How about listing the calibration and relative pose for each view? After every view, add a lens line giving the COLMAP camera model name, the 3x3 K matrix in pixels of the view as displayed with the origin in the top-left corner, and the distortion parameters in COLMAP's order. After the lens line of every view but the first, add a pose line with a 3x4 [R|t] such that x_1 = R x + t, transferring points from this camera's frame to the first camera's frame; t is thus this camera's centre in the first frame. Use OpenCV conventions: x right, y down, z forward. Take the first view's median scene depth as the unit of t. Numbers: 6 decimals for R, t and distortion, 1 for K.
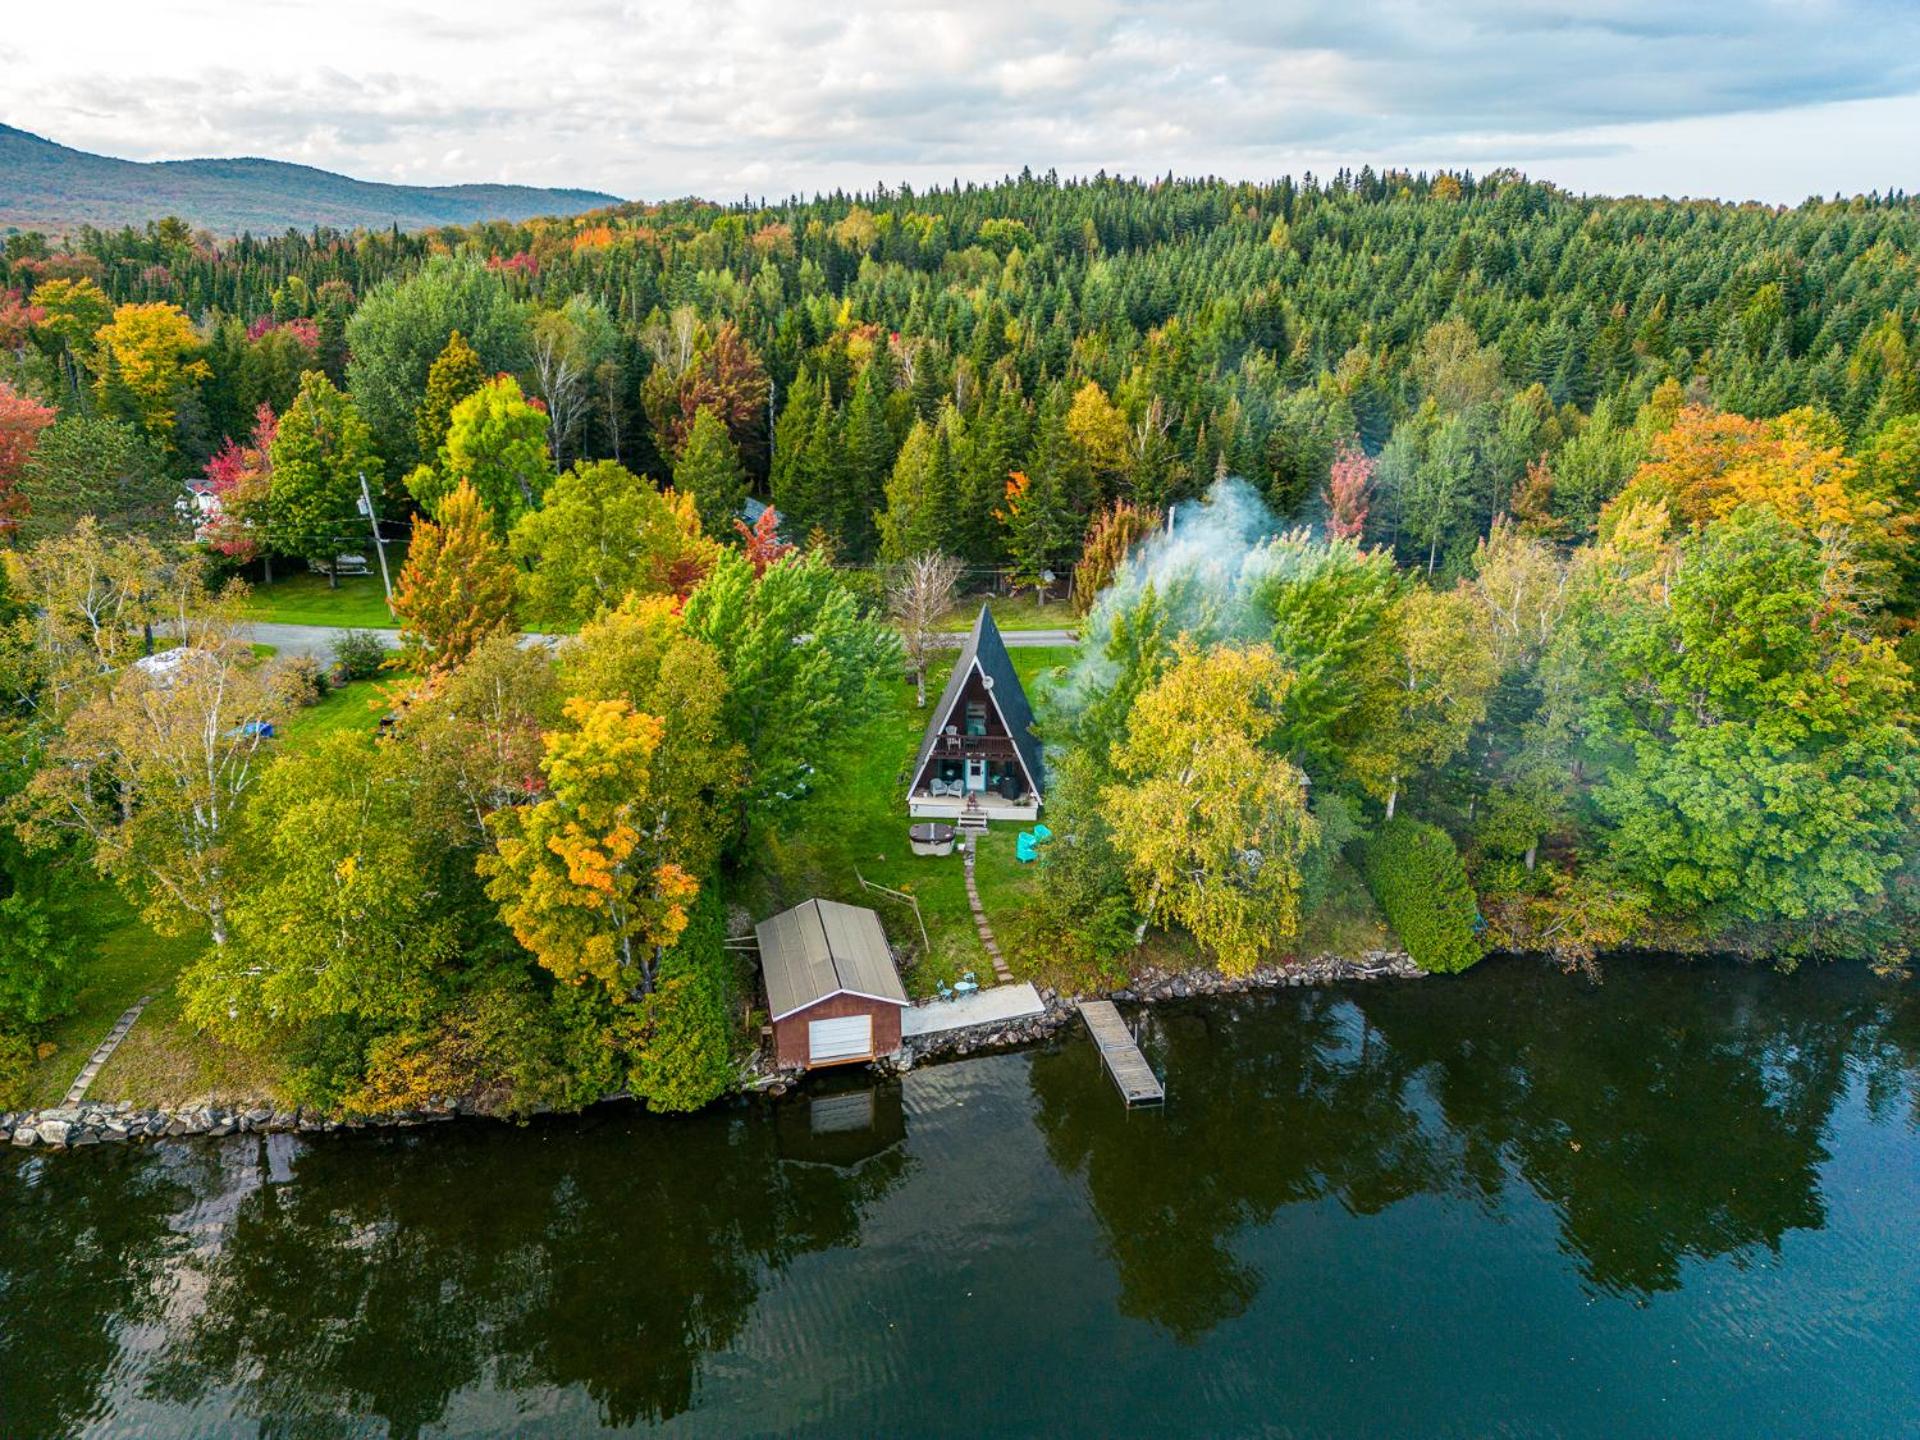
lens RADIAL K [[1336.5, 0, 960.0], [0, 1336.5, 720.0], [0, 0, 1]] dist [0.081082, -0.084066]
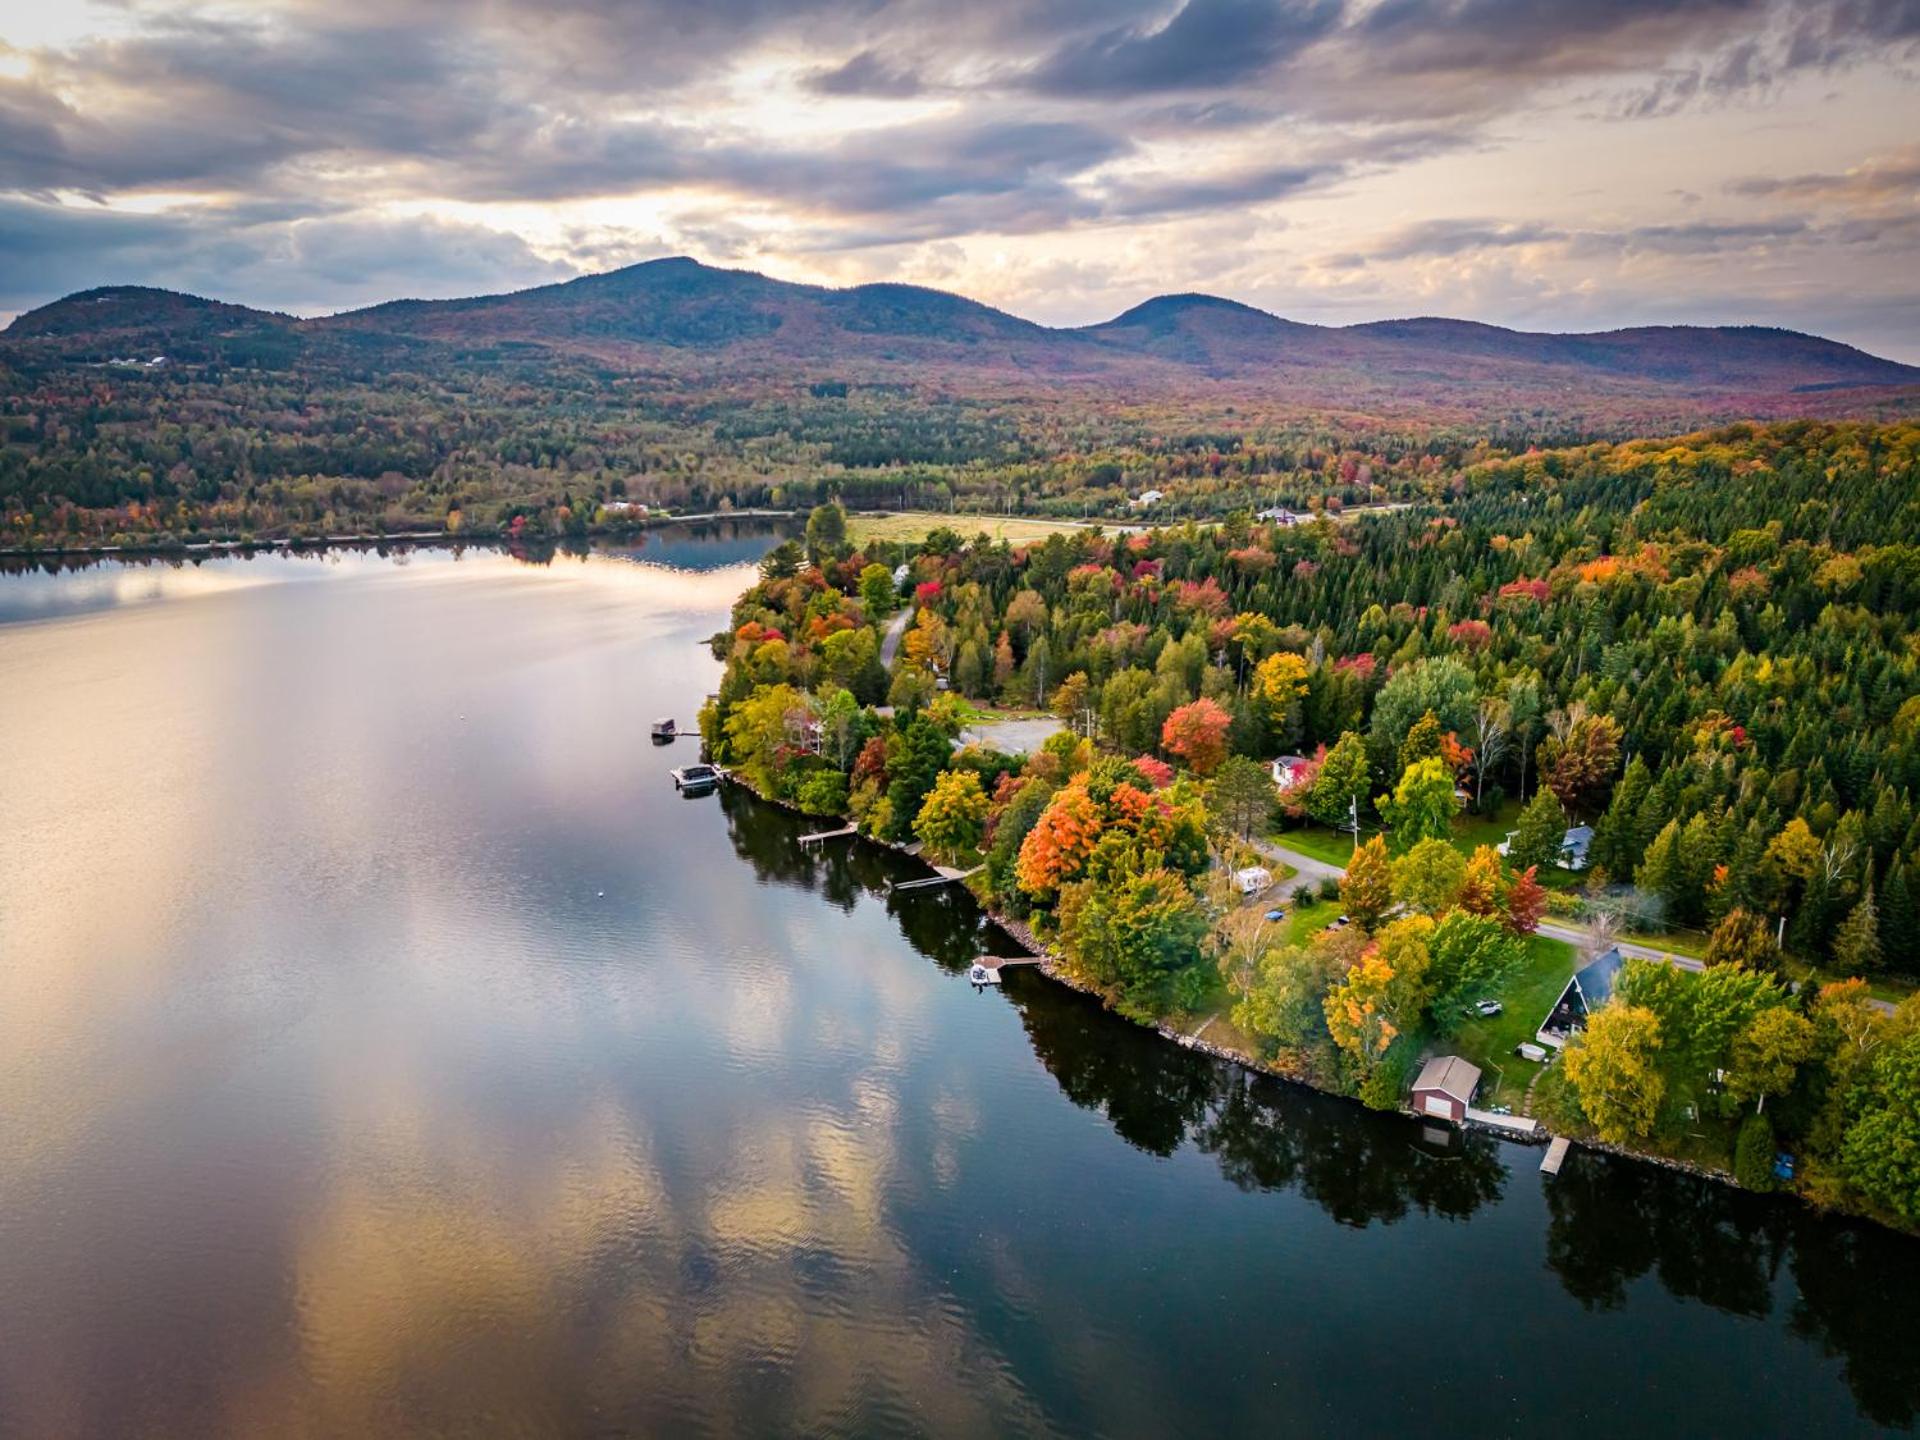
lens RADIAL K [[1336.5, 0, 960.0], [0, 1336.5, 720.0], [0, 0, 1]] dist [0.081082, -0.084066]
pose [[0.717928, 0.151577, -0.679415, 0.856177], [-0.214362, 0.976716, -0.008608, -0.259902], [0.662291, 0.151821, 0.733704, -1.561232]]
